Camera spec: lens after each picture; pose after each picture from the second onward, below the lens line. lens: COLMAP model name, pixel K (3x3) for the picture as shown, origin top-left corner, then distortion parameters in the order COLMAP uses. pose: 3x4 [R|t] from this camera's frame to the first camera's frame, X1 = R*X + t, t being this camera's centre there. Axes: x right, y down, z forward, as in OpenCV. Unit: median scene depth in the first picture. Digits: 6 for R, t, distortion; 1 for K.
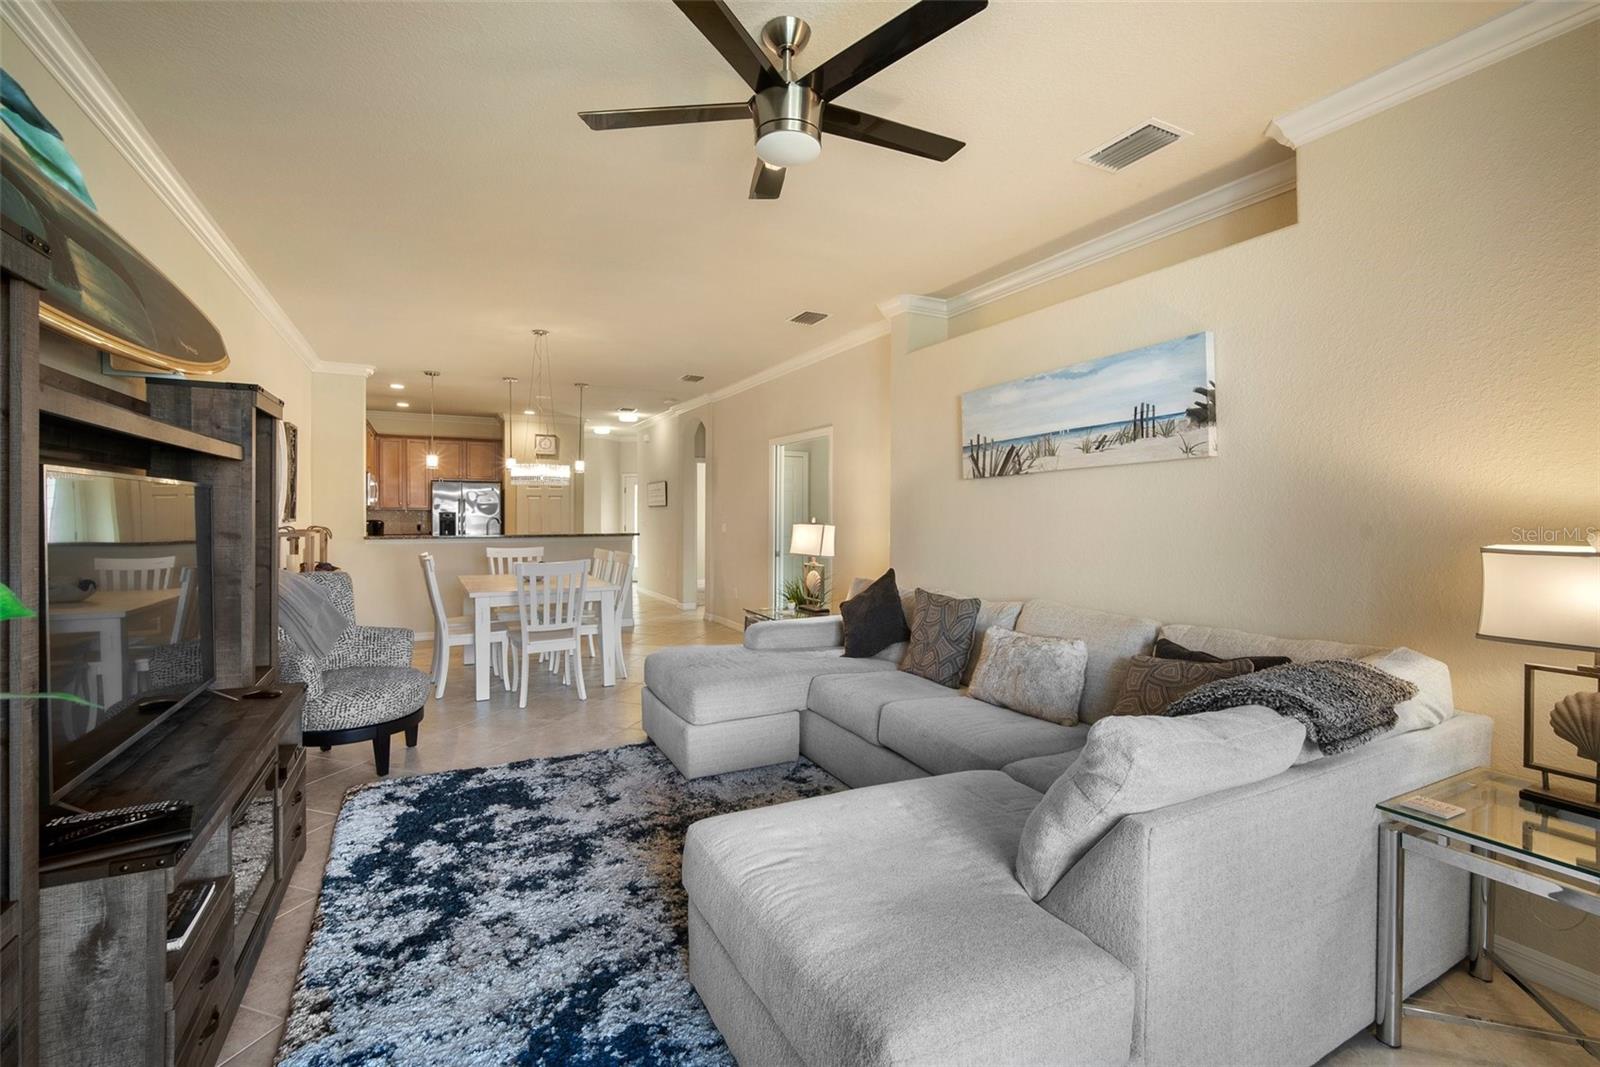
lens RADIAL K [[708.5, 0, 795.4], [0, 708.5, 525.6], [0, 0, 1]] dist [-0.013703, 0.003347]
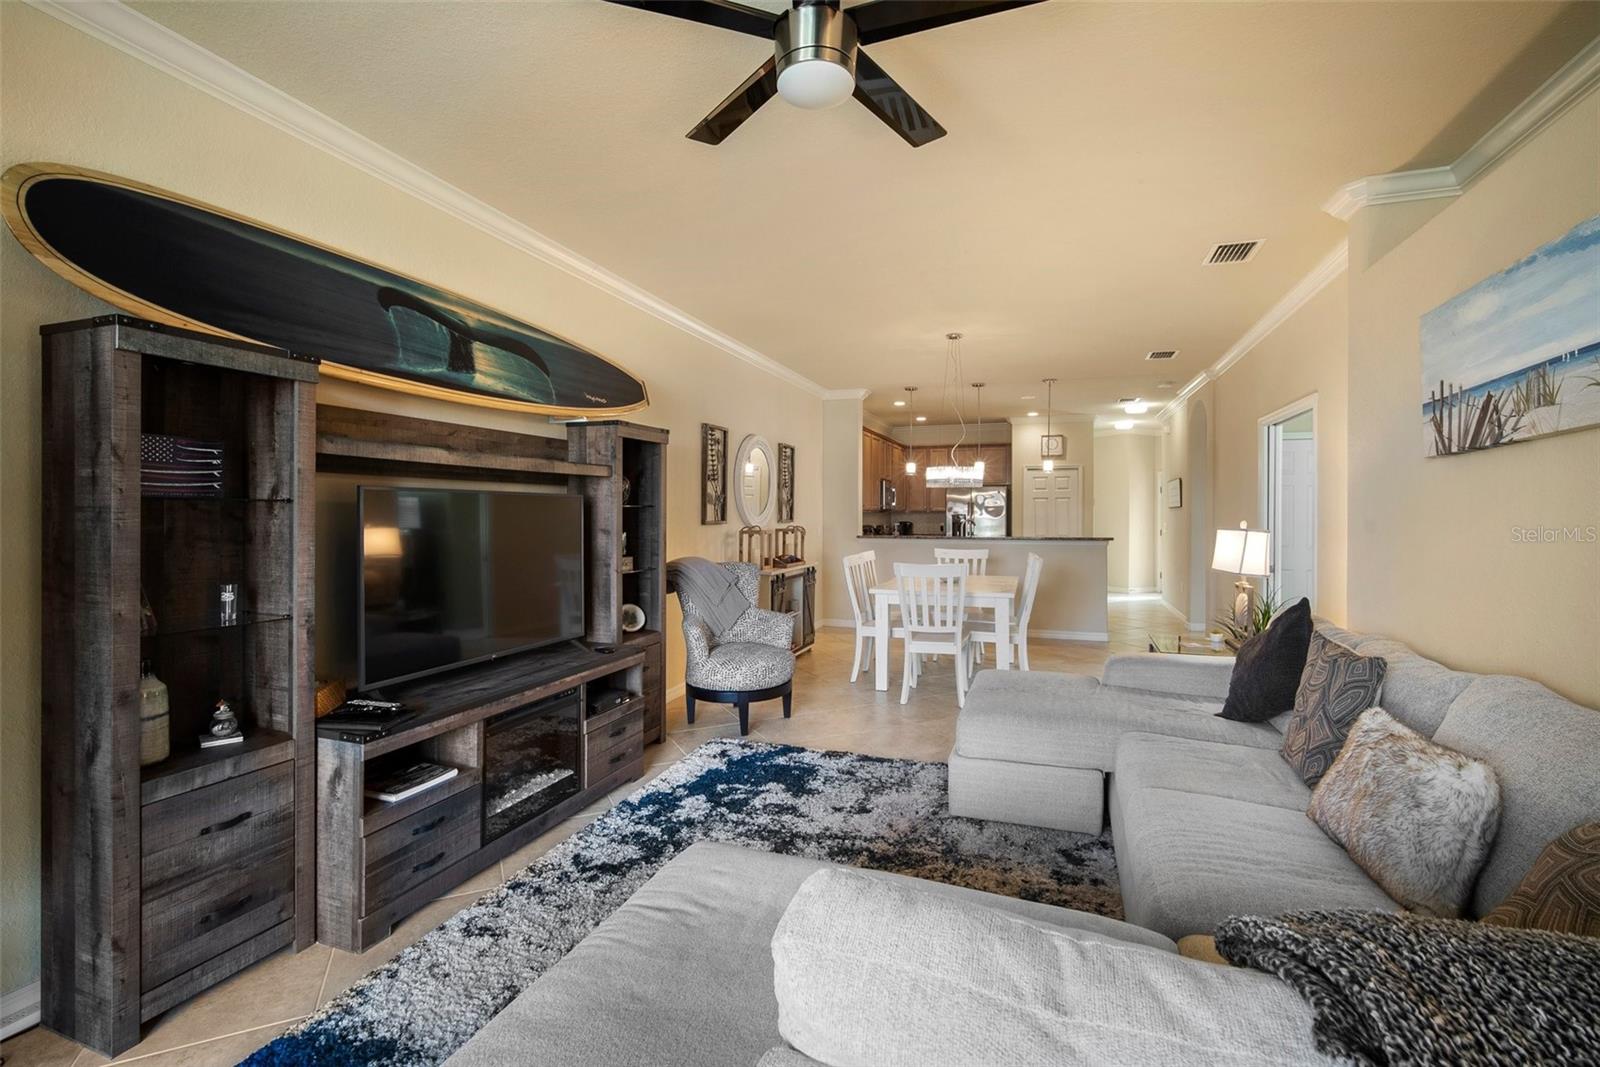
lens RADIAL K [[708.5, 0, 806.9], [0, 708.5, 520.0], [0, 0, 1]] dist [-0.013703, 0.003347]
pose [[0.693055, 0.004174, -0.720873, 0.352227], [-0.012402, 0.999904, -0.006133, -0.003743], [0.720778, 0.013191, 0.693040, 0.243778]]
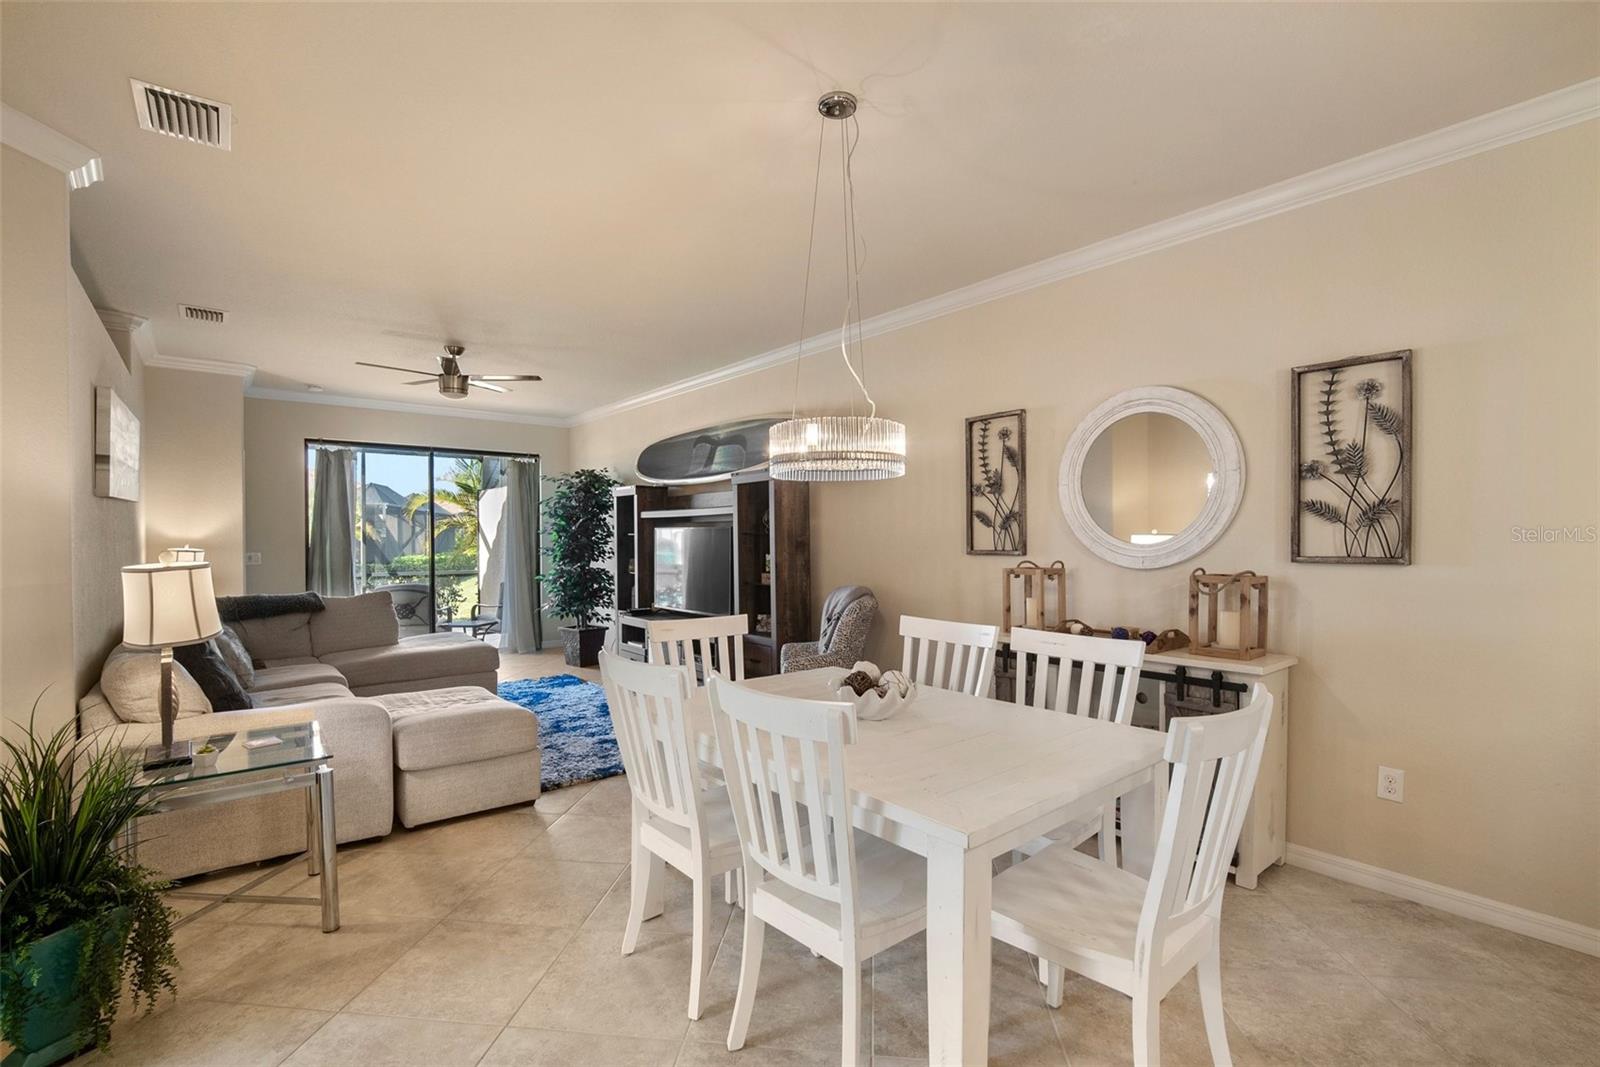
lens RADIAL K [[708.5, 0, 786.9], [0, 708.5, 545.7], [0, 0, 1]] dist [-0.013703, 0.003347]
pose [[-0.977990, -0.004295, -0.208609, -0.387743], [-0.010190, 0.999578, 0.027190, -0.042403], [0.208405, 0.028717, -0.977621, 2.225743]]
